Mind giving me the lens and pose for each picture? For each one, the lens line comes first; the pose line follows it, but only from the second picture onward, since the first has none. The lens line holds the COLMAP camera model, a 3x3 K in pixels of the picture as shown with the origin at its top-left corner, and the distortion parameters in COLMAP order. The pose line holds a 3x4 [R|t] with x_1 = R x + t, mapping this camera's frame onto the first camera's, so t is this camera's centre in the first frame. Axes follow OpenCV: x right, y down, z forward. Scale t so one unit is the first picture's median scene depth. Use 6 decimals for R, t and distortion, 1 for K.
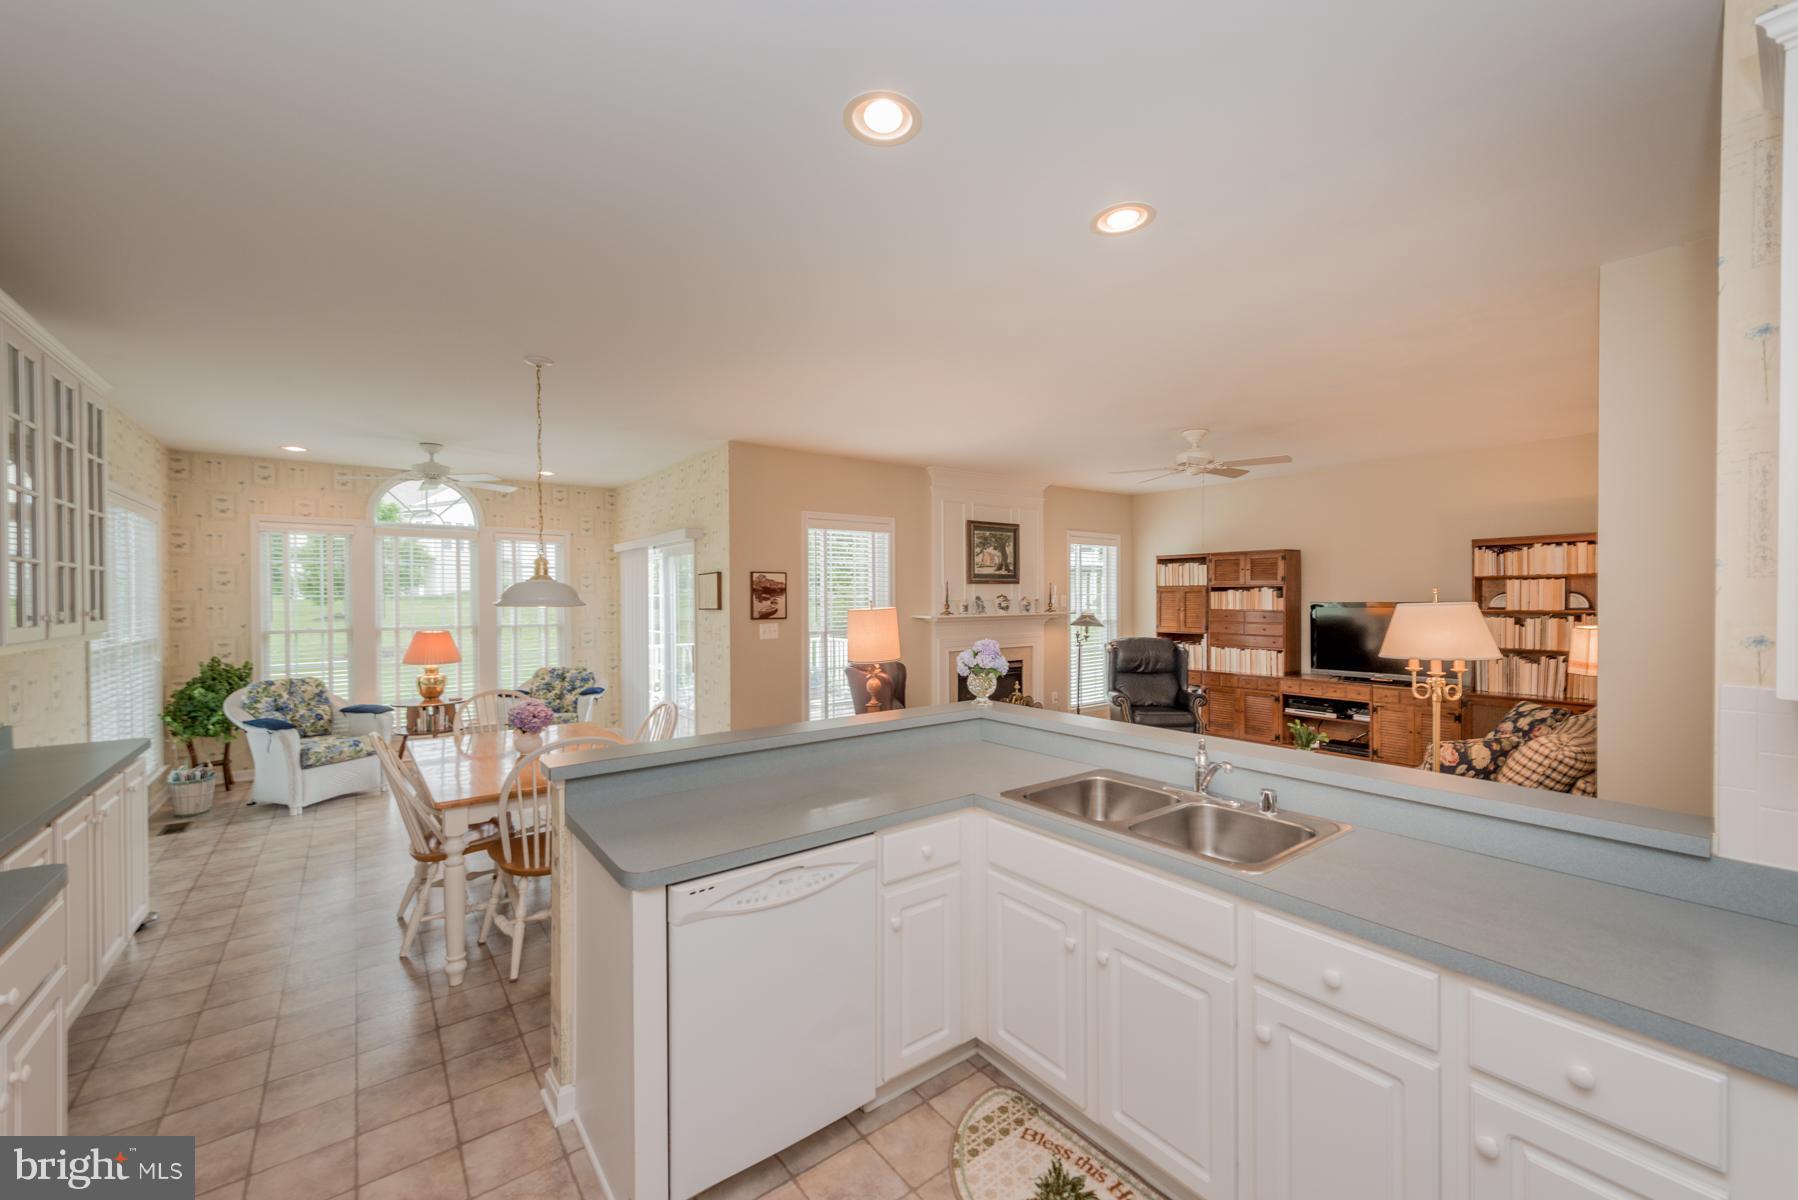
lens RADIAL K [[702.7, 0, 880.5], [0, 702.7, 601.3], [0, 0, 1]] dist [0.016292, -0.003446]
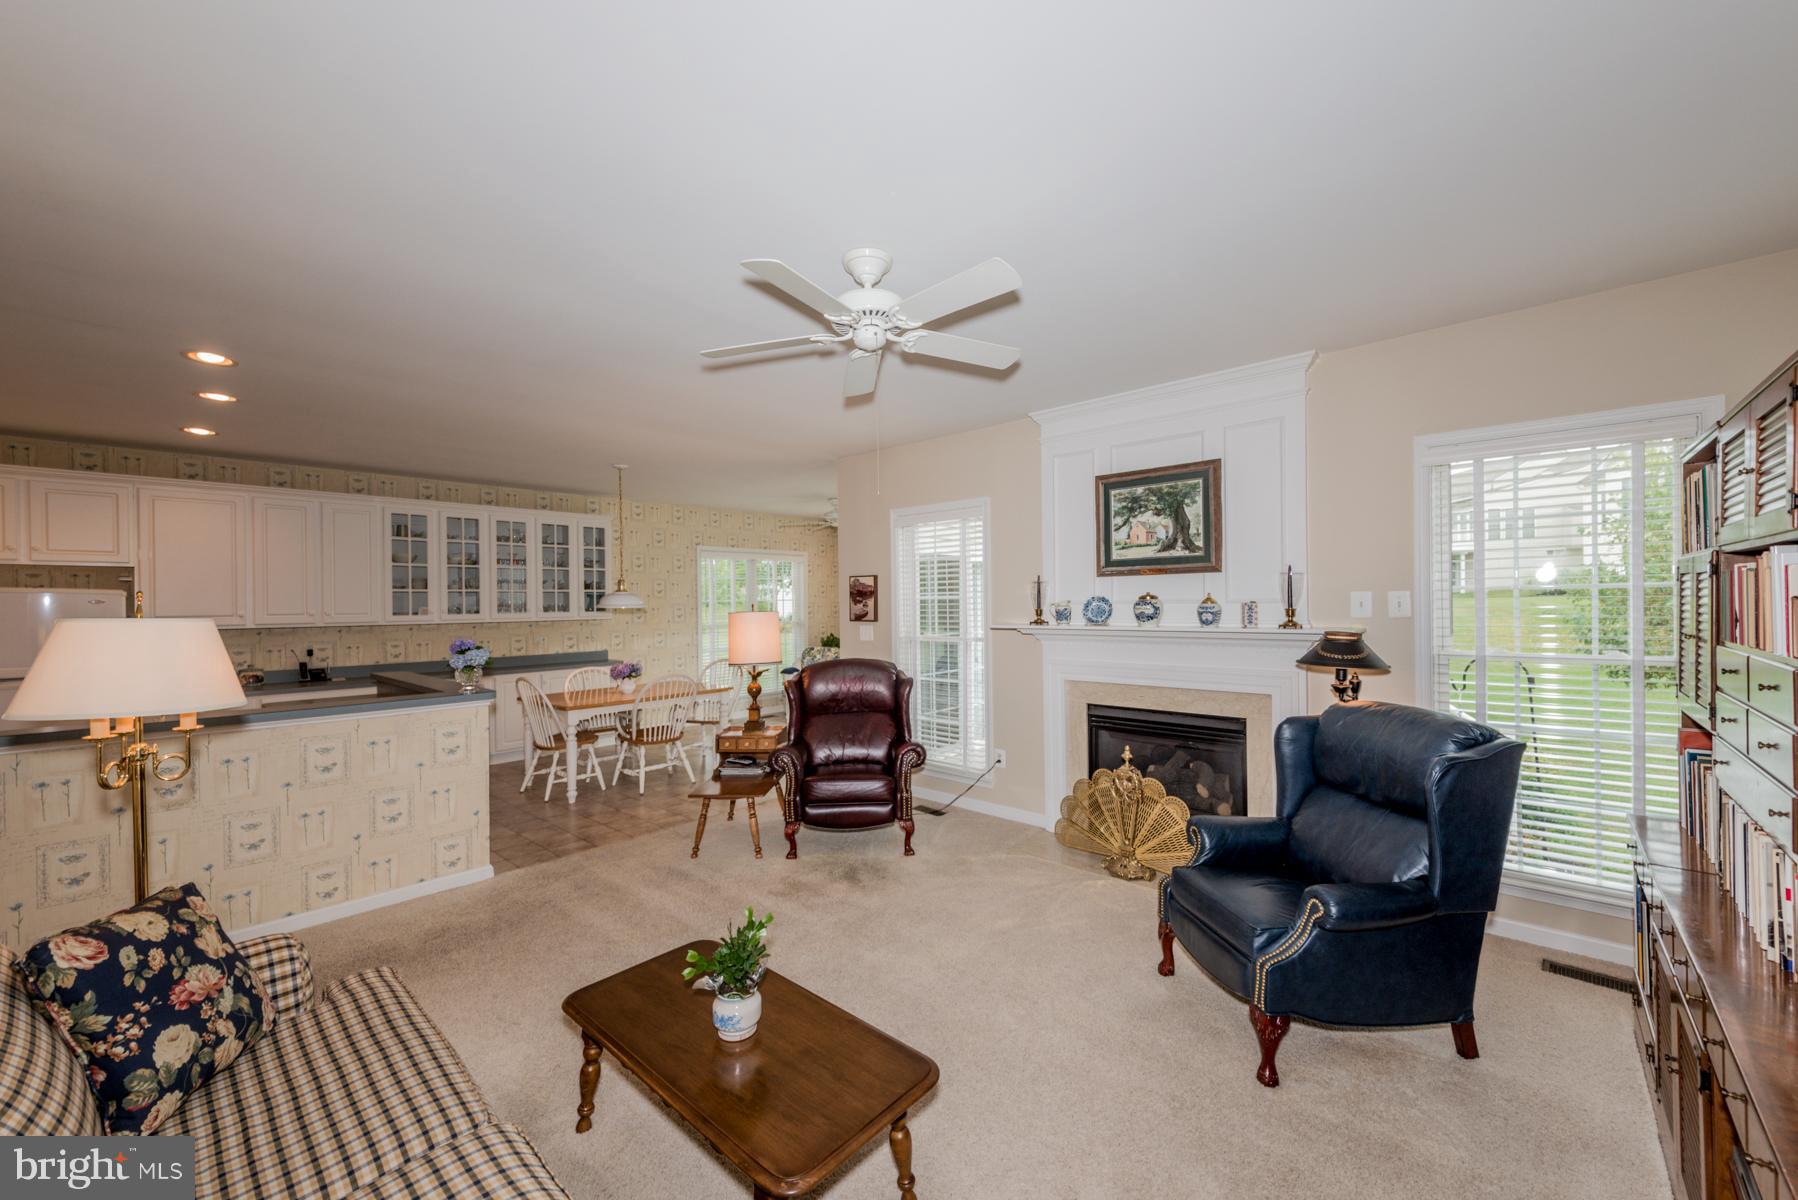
lens RADIAL K [[702.7, 0, 899.3], [0, 702.7, 596.3], [0, 0, 1]] dist [0.016292, -0.003446]
pose [[0.181031, -0.004743, -0.983466, 0.702059], [0.004242, 0.999983, -0.004042, -0.005388], [0.983468, -0.003440, 0.181048, 0.694210]]
